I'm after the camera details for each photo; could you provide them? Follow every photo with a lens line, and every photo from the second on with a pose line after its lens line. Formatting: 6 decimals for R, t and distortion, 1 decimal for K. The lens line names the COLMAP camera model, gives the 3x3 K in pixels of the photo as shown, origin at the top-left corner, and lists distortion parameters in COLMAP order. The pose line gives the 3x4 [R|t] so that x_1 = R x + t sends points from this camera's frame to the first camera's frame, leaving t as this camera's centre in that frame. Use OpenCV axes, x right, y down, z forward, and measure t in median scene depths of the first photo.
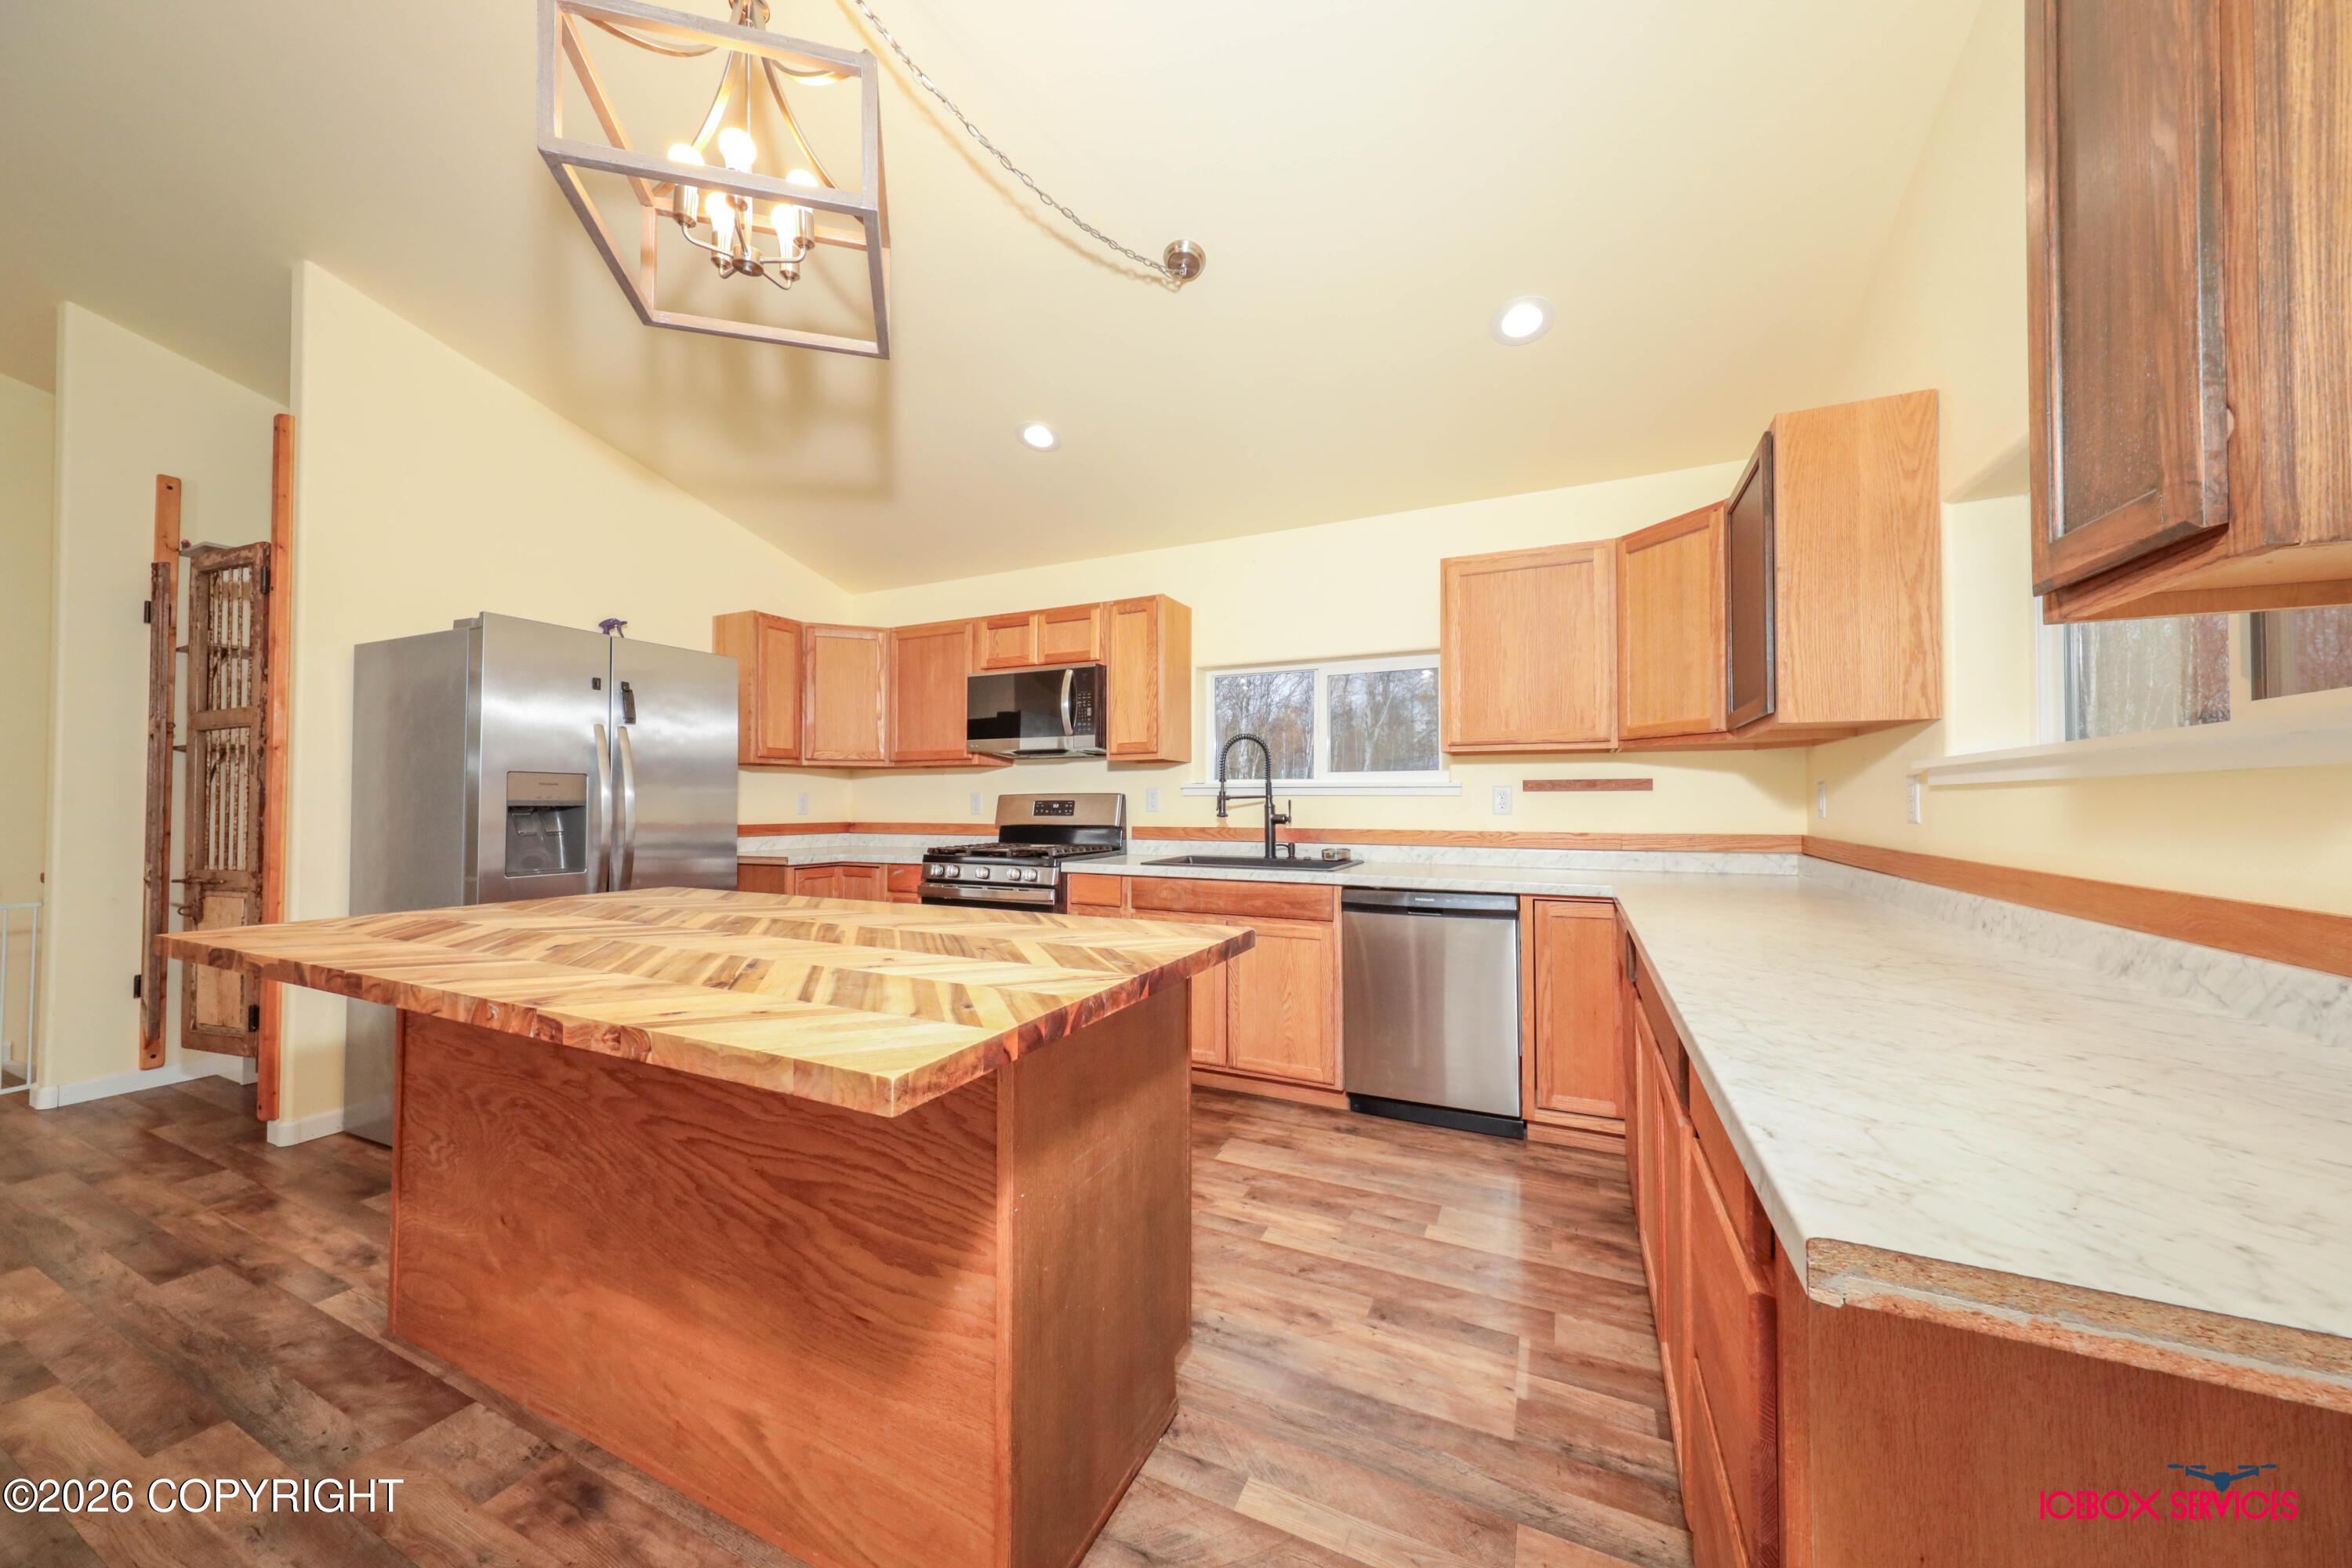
lens RADIAL K [[825.0, 0, 1169.9], [0, 825.0, 793.4], [0, 0, 1]] dist [0.001261, 0.000182]
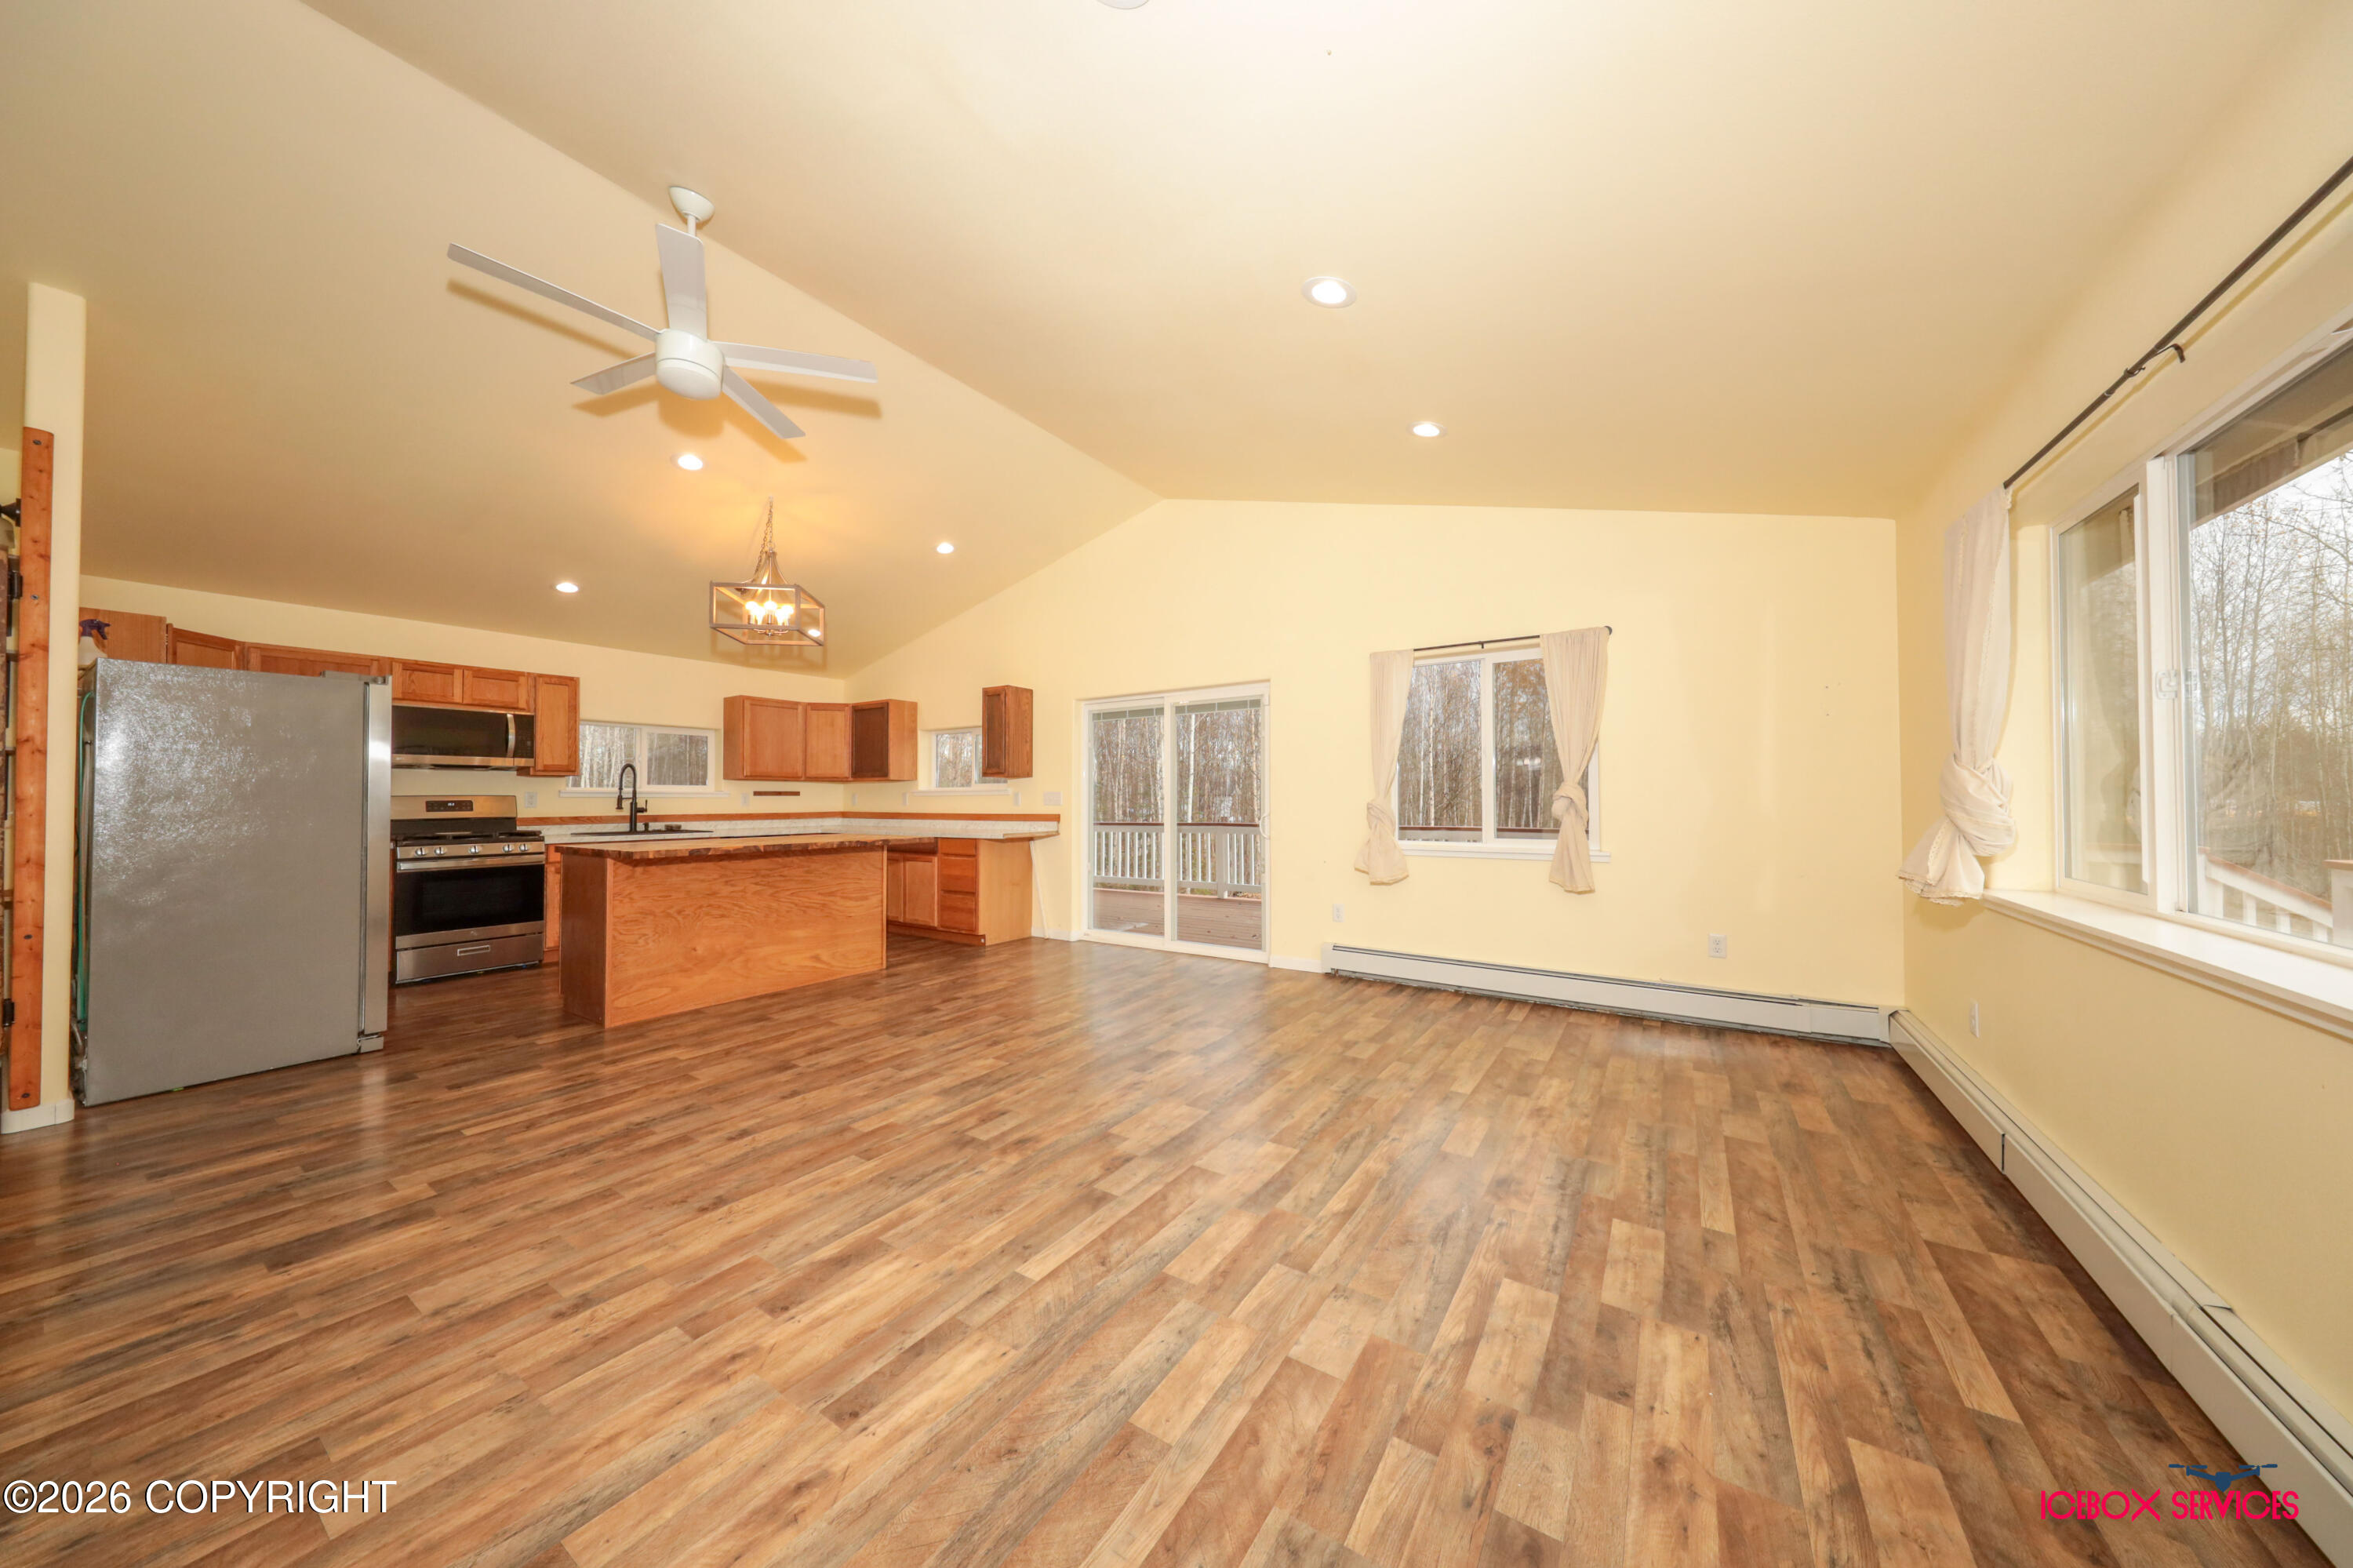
lens RADIAL K [[766.1, 0, 1167.5], [0, 766.1, 796.0], [0, 0, 1]] dist [-0.000485, -0.000043]
pose [[0.139423, 0.002598, 0.990230, -1.645288], [-0.007952, 0.999967, -0.001504, -0.007984], [-0.990201, -0.007664, 0.139439, -0.494898]]
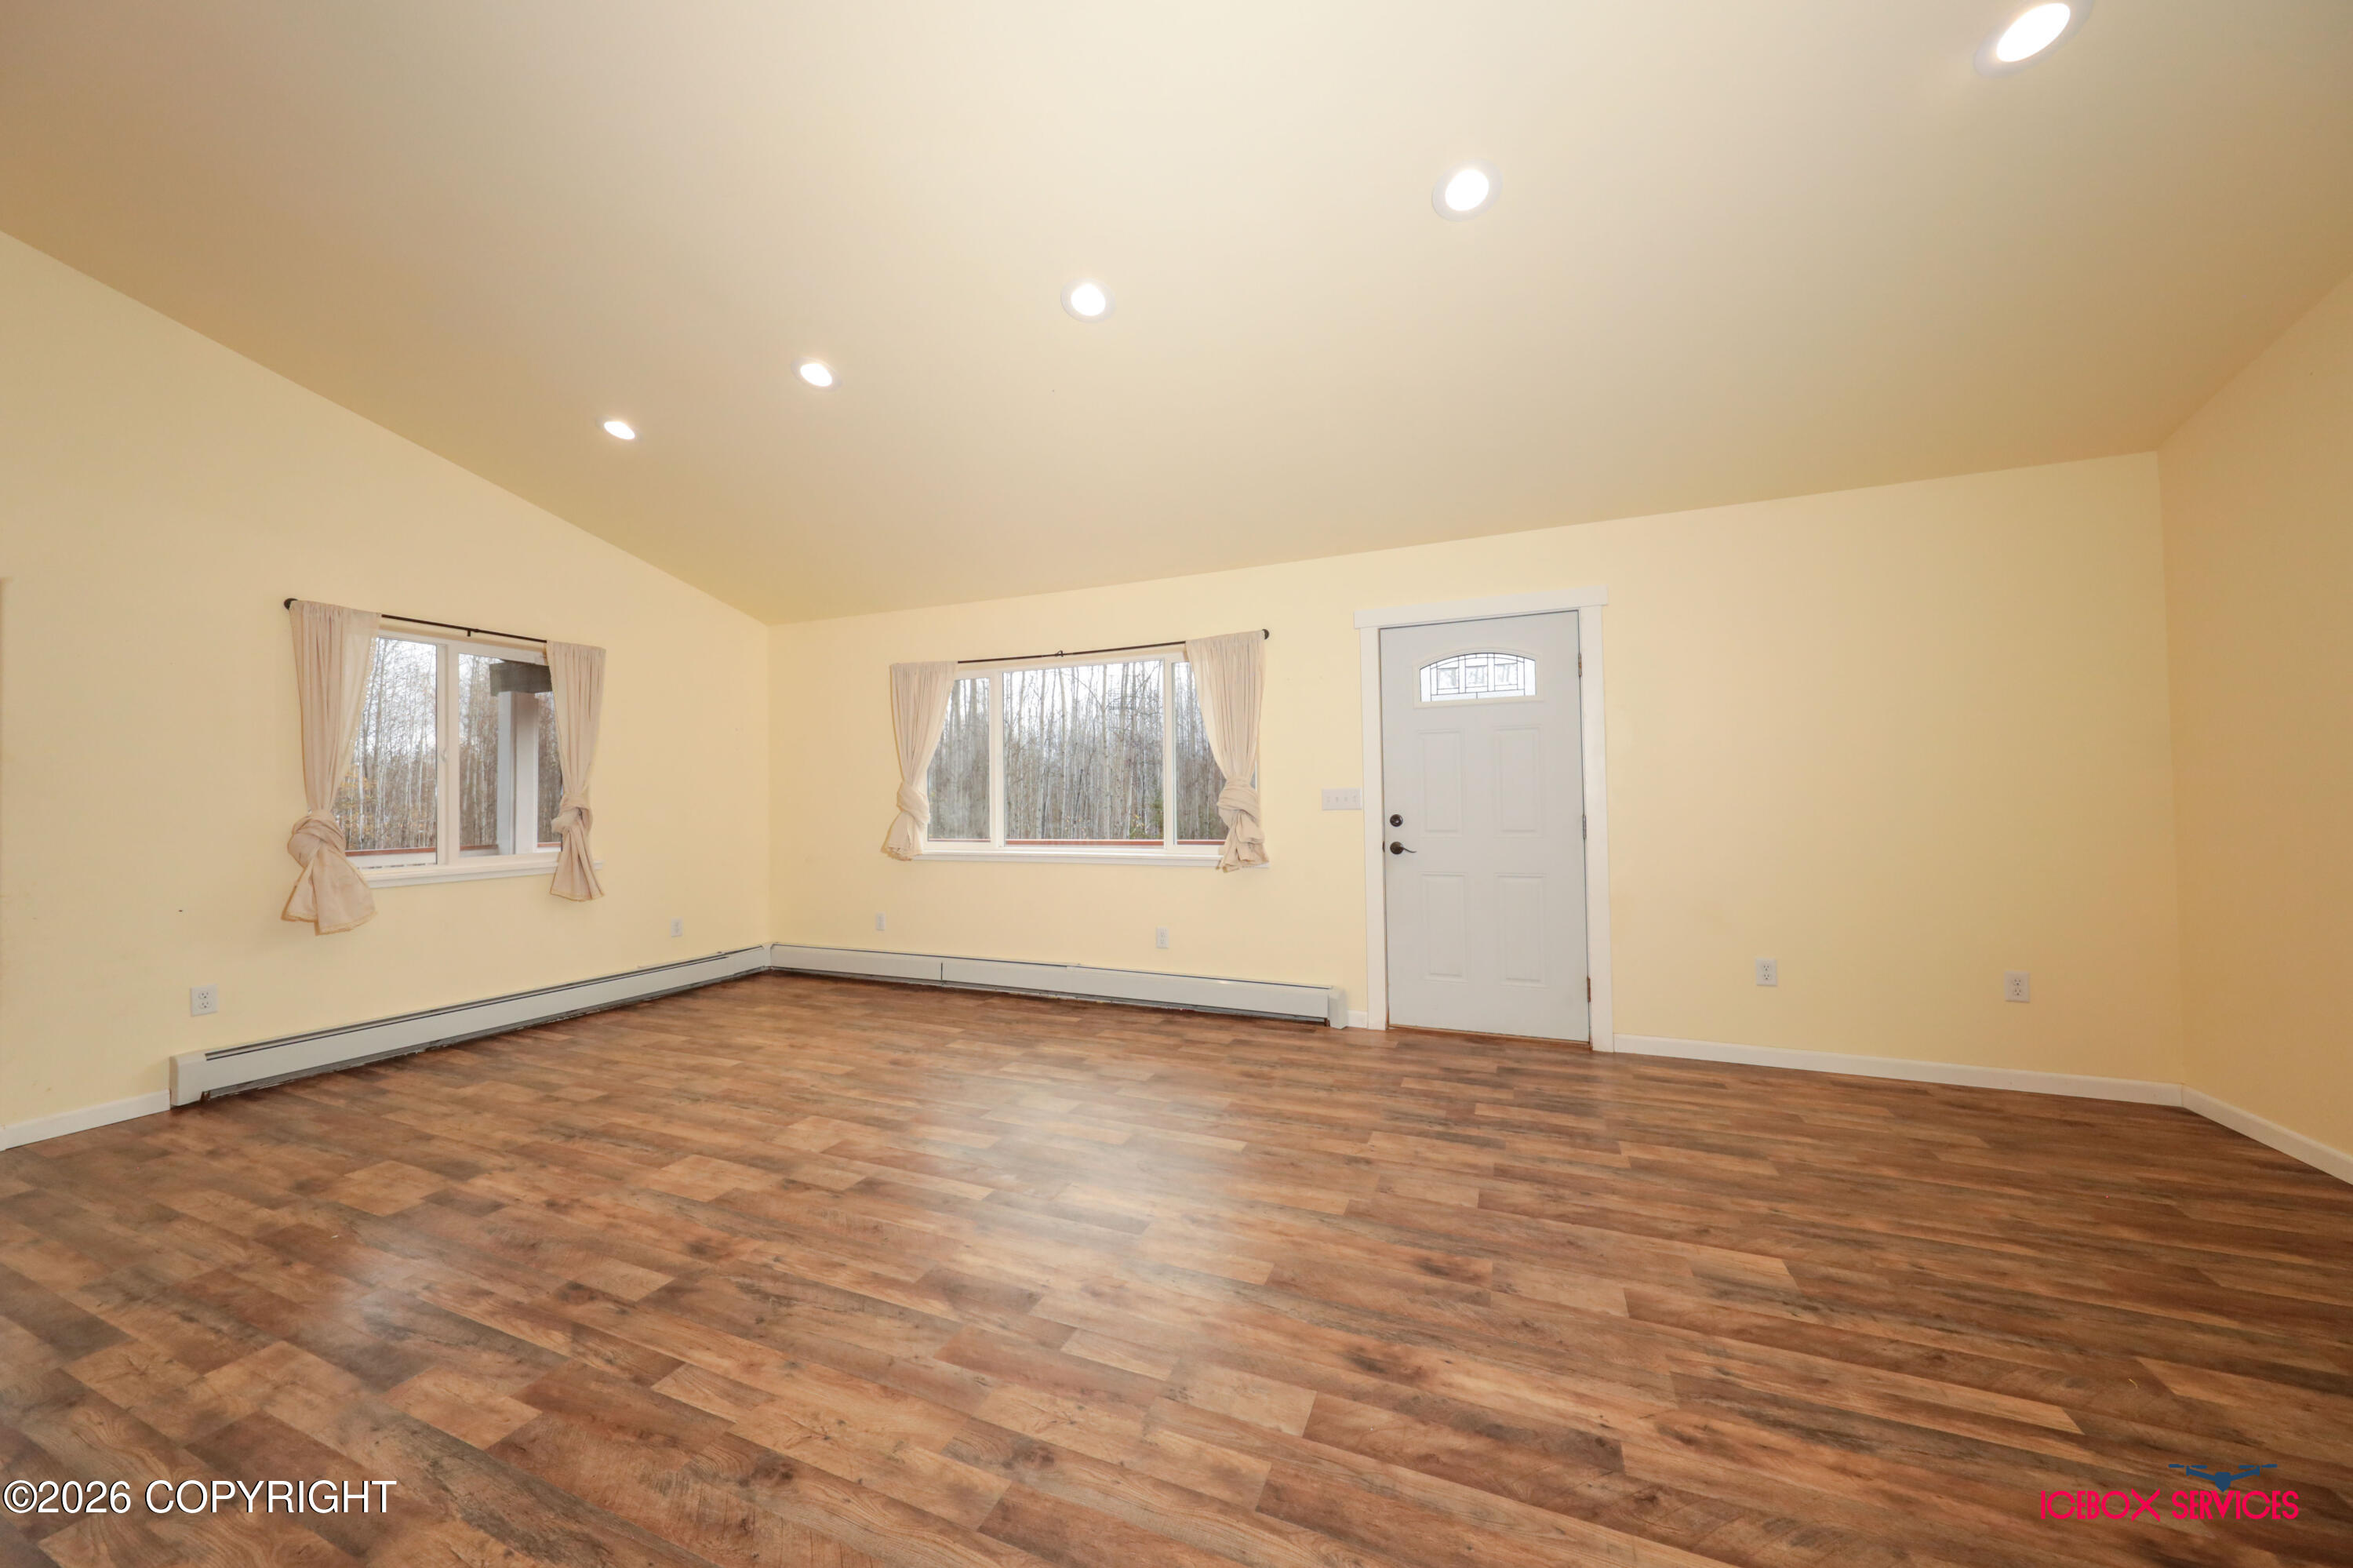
lens RADIAL K [[825.4, 0, 1170.4], [0, 825.4, 793.4], [0, 0, 1]] dist [0.001261, 0.000182]
pose [[-0.998762, 0.013039, -0.047995, -1.212347], [0.013988, 0.999712, -0.019481, 0.003275], [0.047727, -0.020128, -0.998658, 0.486499]]
